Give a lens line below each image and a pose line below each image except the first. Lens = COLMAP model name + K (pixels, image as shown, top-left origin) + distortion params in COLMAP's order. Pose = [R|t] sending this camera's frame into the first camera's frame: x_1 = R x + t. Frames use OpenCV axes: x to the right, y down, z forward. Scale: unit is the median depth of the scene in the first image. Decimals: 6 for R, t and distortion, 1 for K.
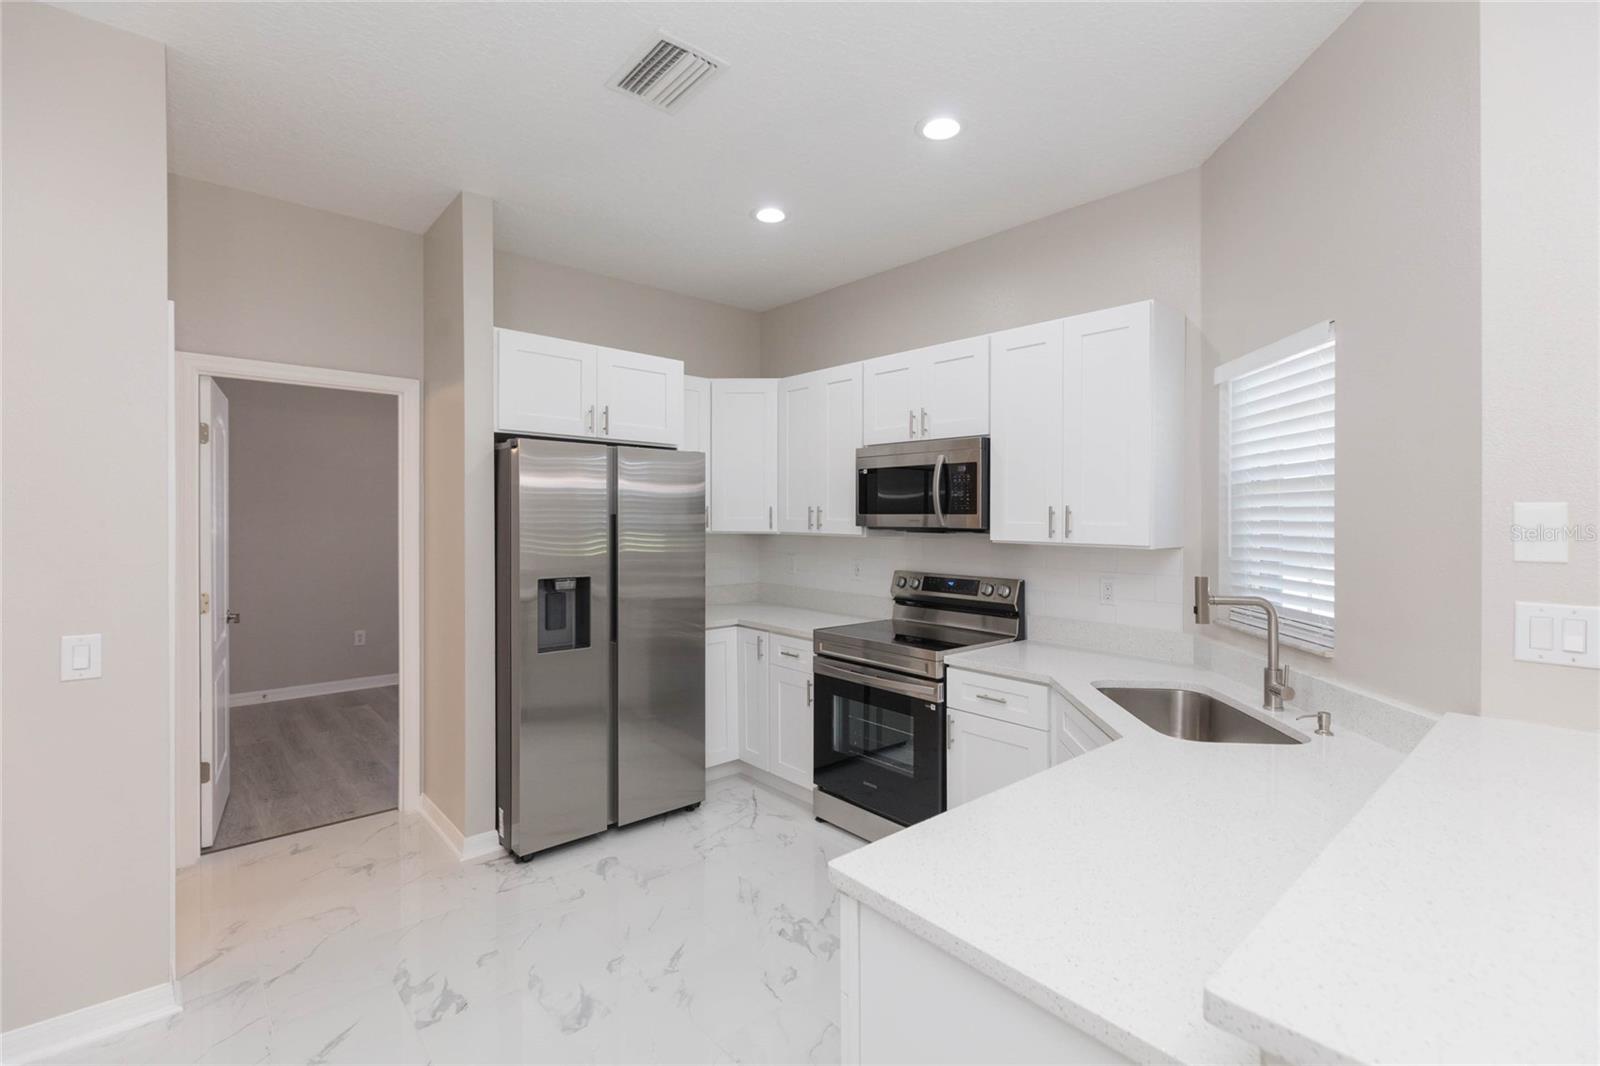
lens RADIAL K [[718.0, 0, 809.0], [0, 718.0, 531.0], [0, 0, 1]] dist [-0.003394, -0.000314]
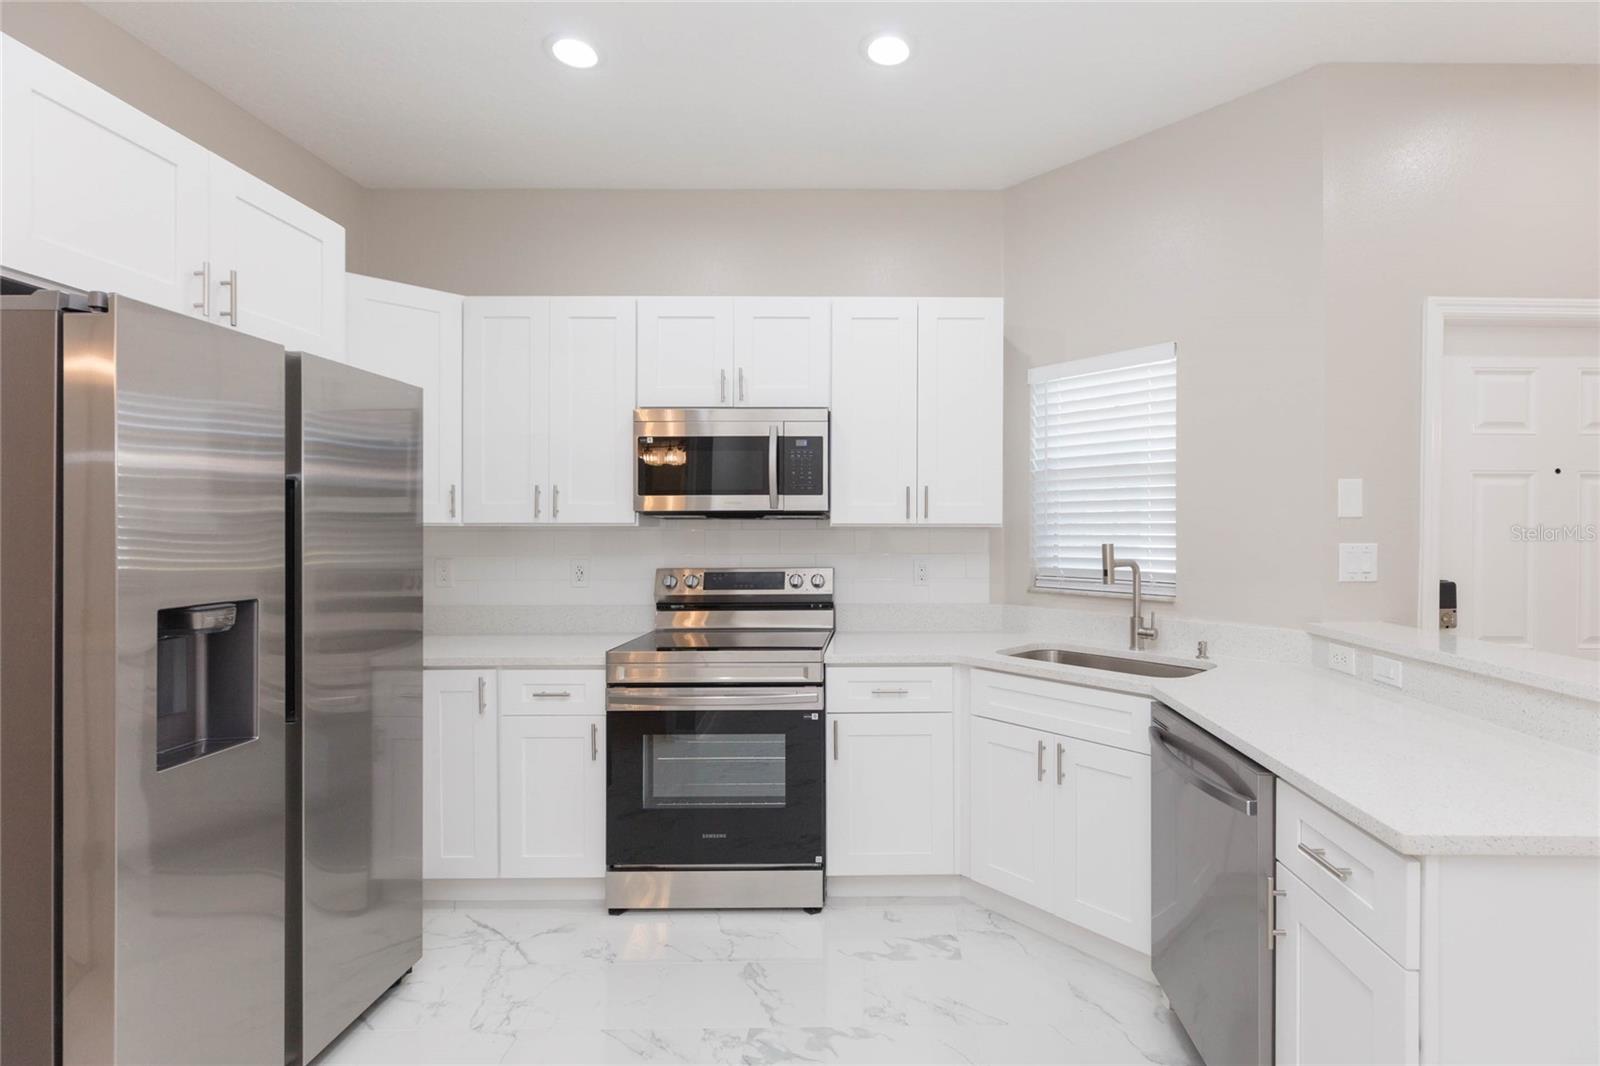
lens RADIAL K [[774.2, 0, 800.0], [0, 774.2, 533.0], [0, 0, 1]] dist [-0.000347, -0.000199]
pose [[0.660583, -0.011632, 0.750663, -0.457389], [0.020986, 0.999775, -0.002975, 0.023770], [-0.750460, 0.017719, 0.660679, 0.339203]]
